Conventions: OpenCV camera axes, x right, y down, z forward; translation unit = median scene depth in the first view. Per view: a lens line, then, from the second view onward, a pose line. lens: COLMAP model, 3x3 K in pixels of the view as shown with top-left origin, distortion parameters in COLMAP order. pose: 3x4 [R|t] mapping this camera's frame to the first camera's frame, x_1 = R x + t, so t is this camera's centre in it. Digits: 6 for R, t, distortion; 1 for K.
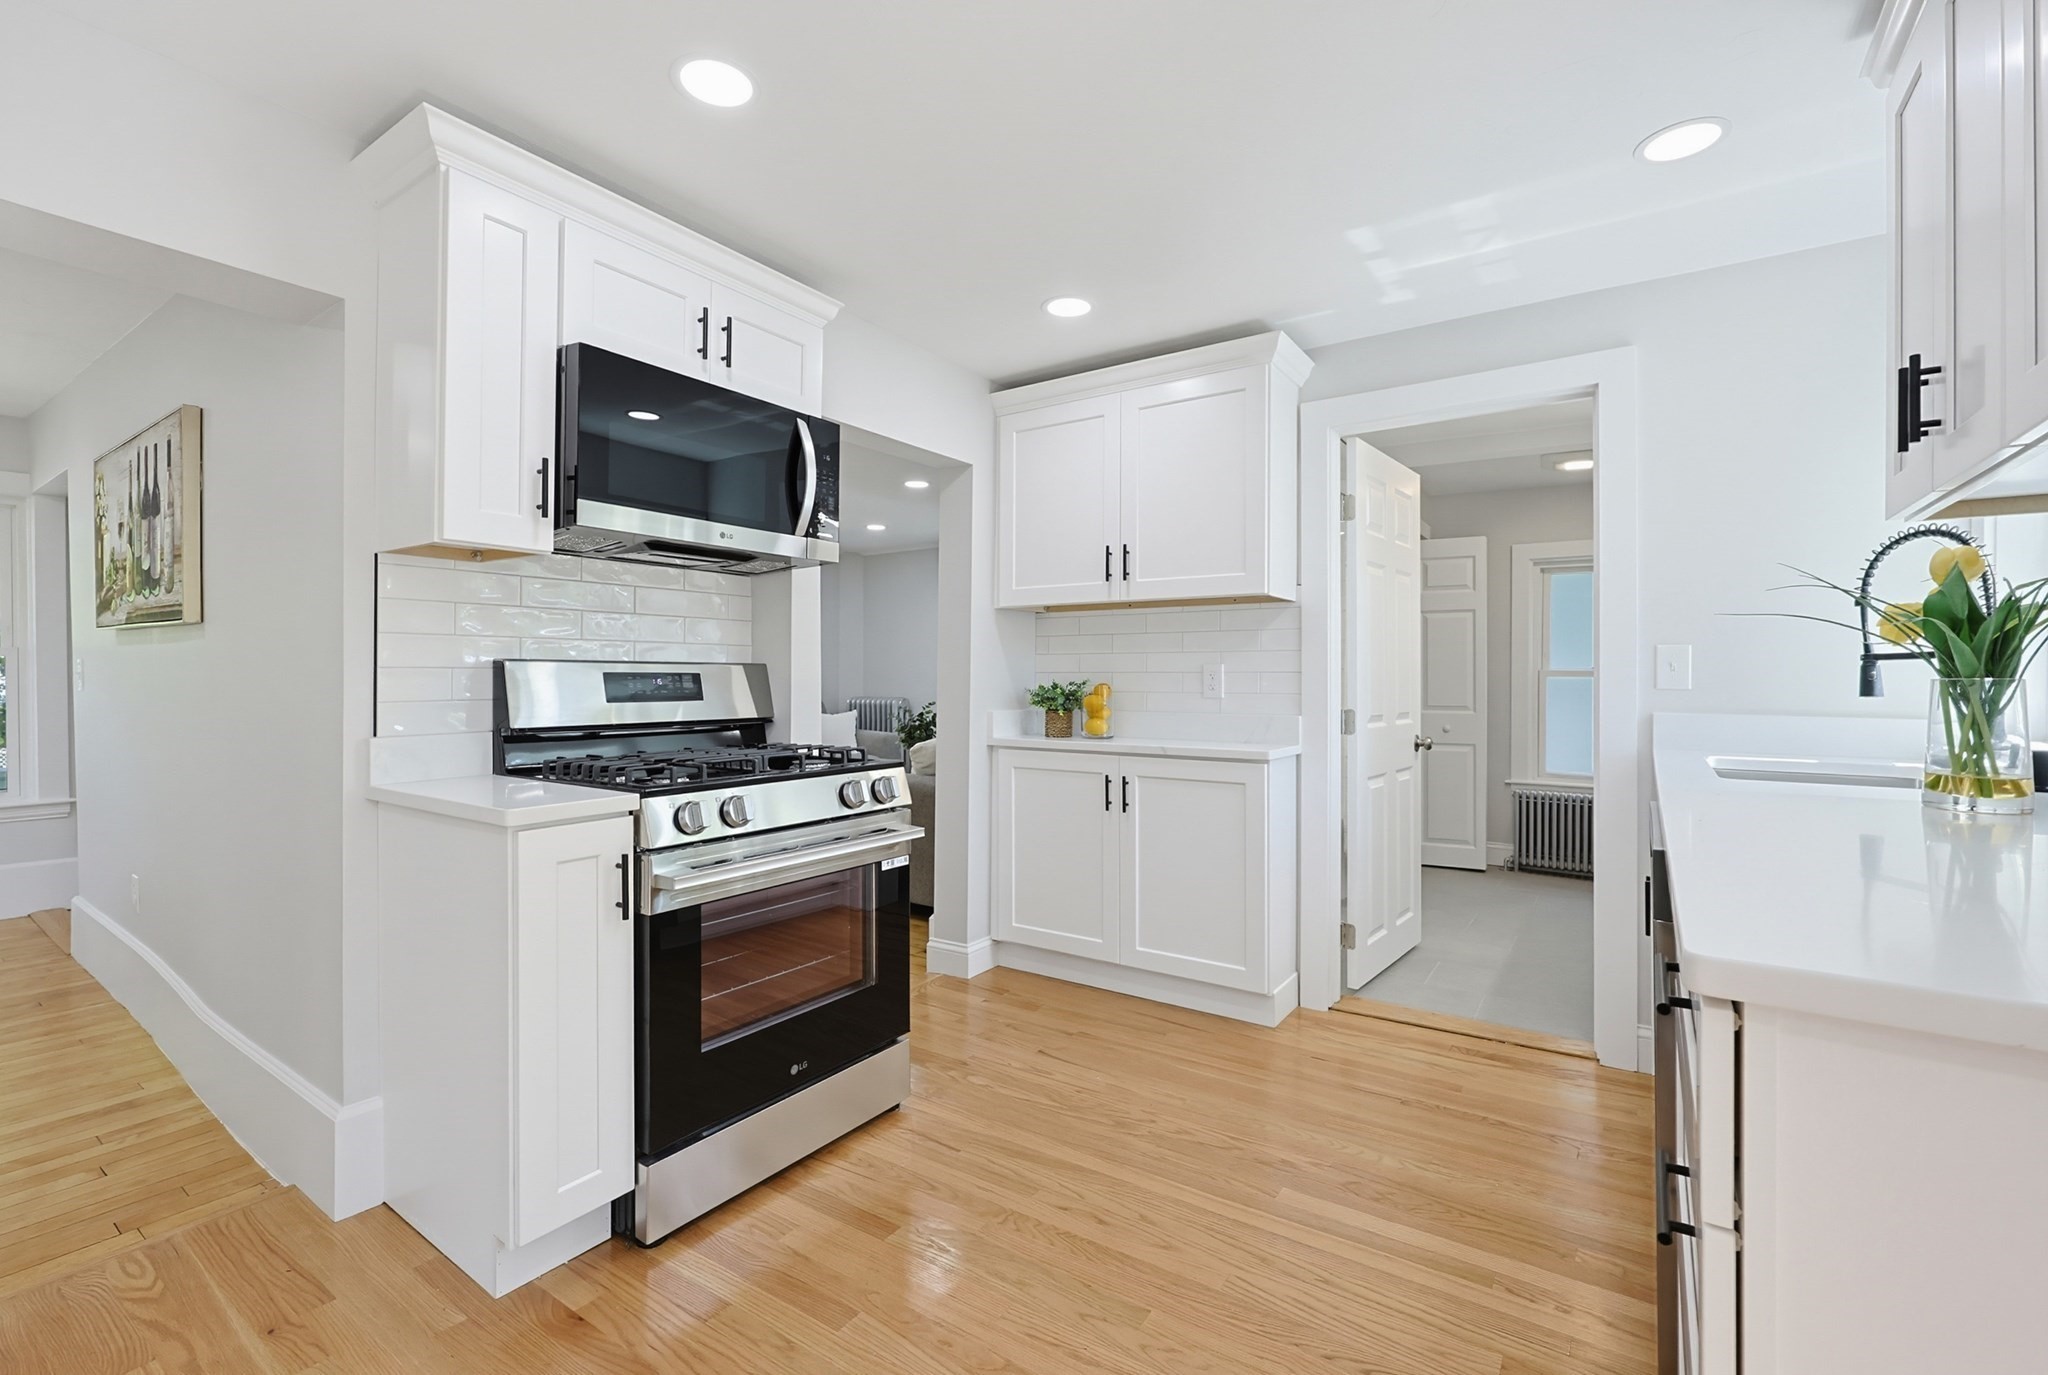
lens RADIAL K [[887.5, 0, 1016.9], [0, 887.5, 672.0], [0, 0, 1]] dist [0.000023, -0.000203]
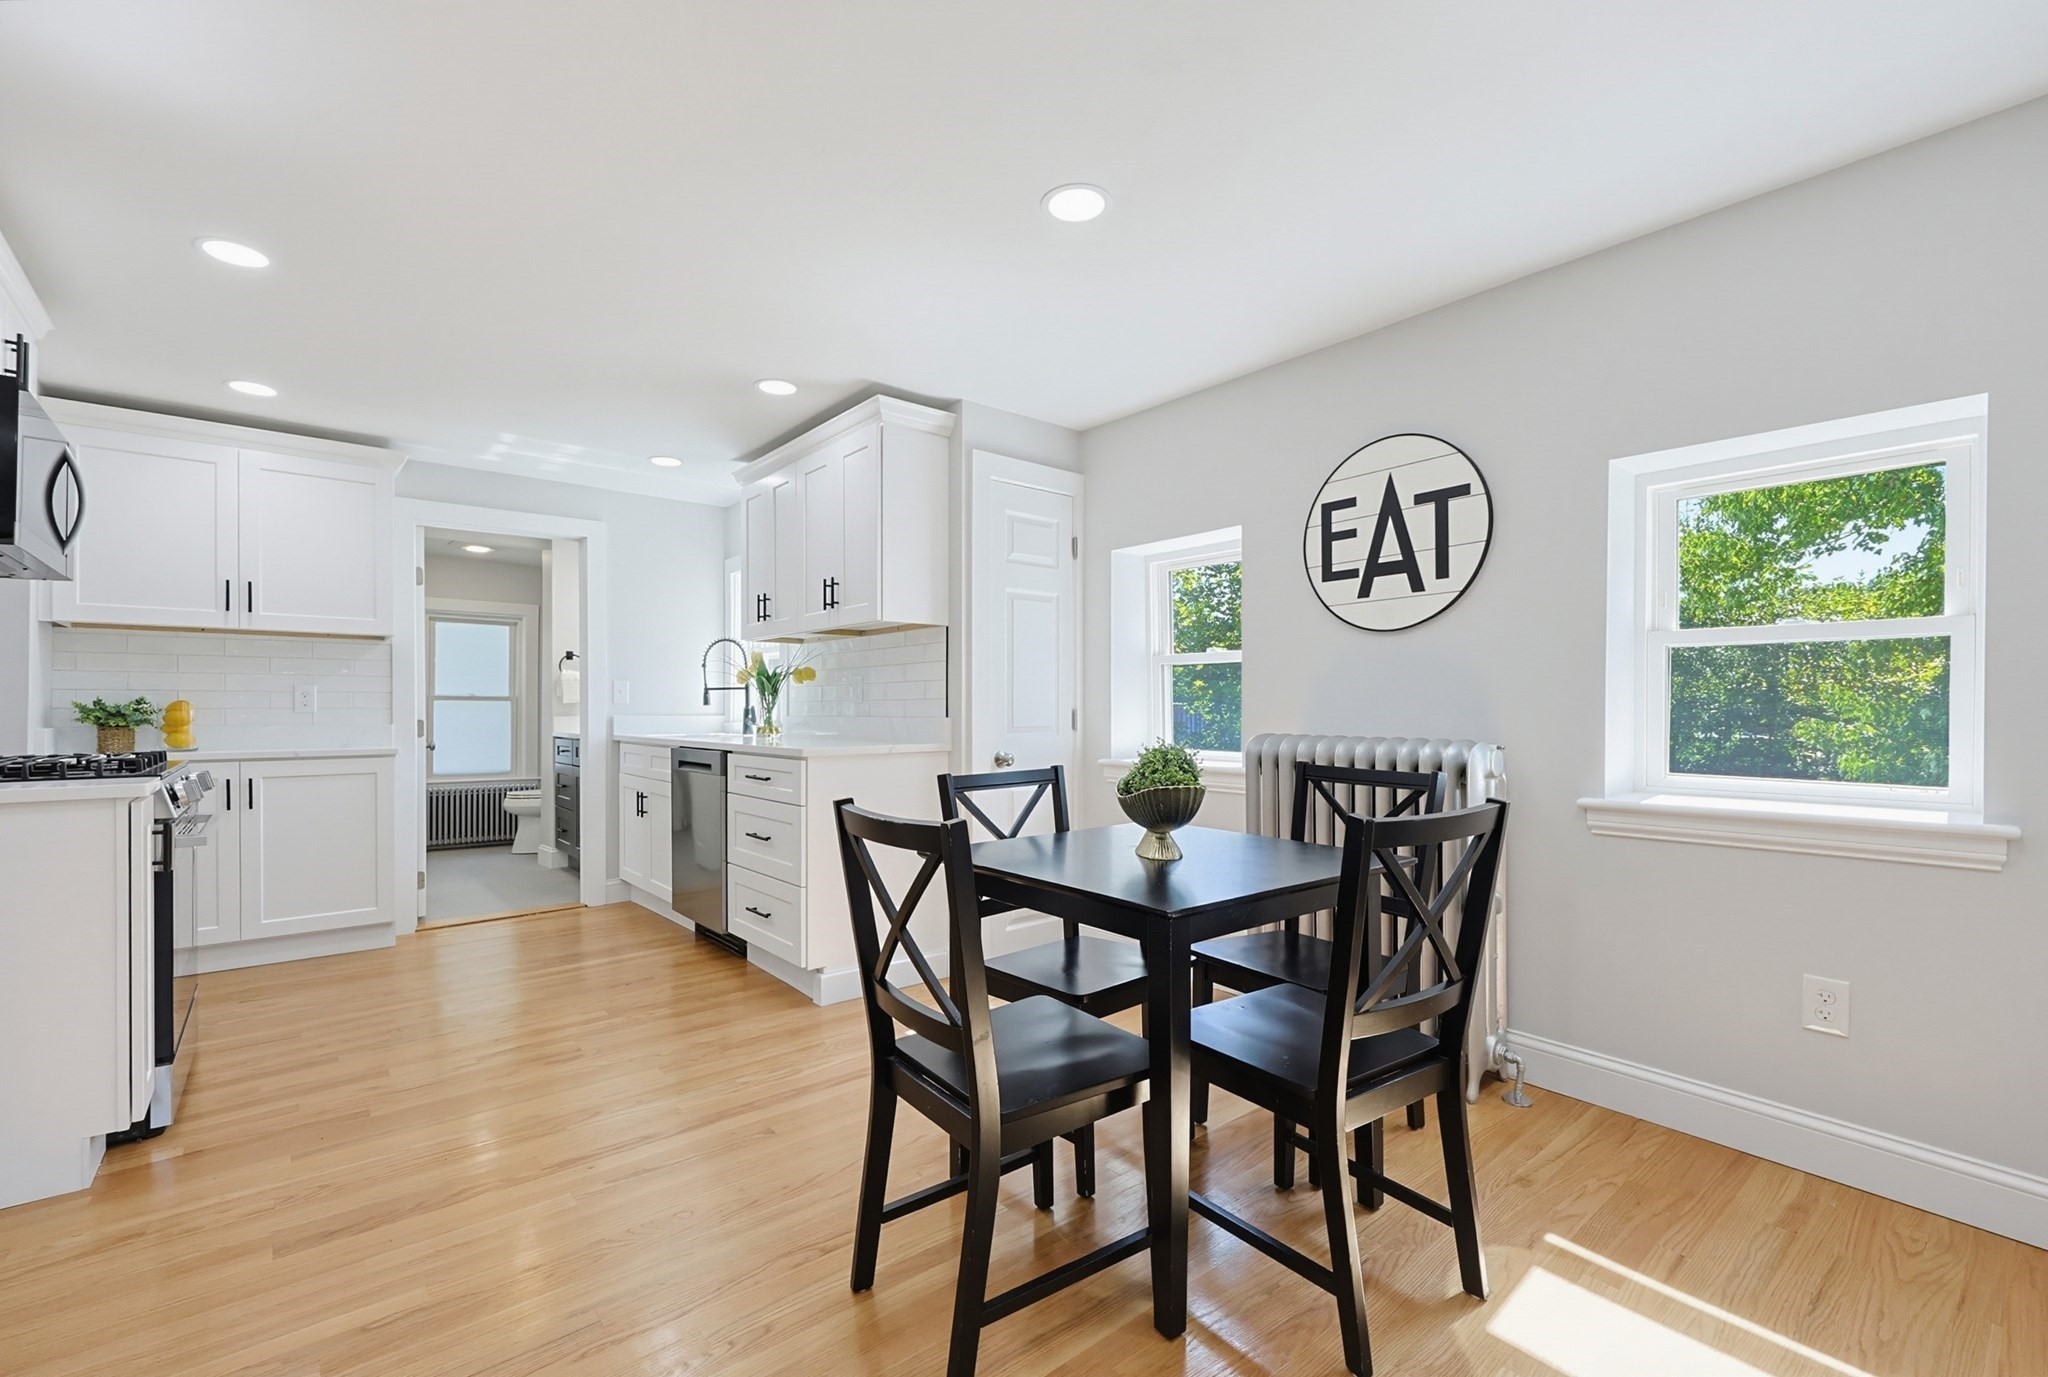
lens RADIAL K [[887.5, 0, 1016.9], [0, 887.5, 673.0], [0, 0, 1]] dist [0.000023, -0.000203]
pose [[0.267586, 0.036123, 0.962857, -0.748124], [-0.003354, 0.999326, -0.036559, 0.016693], [-0.963528, 0.006553, 0.267527, -0.299542]]
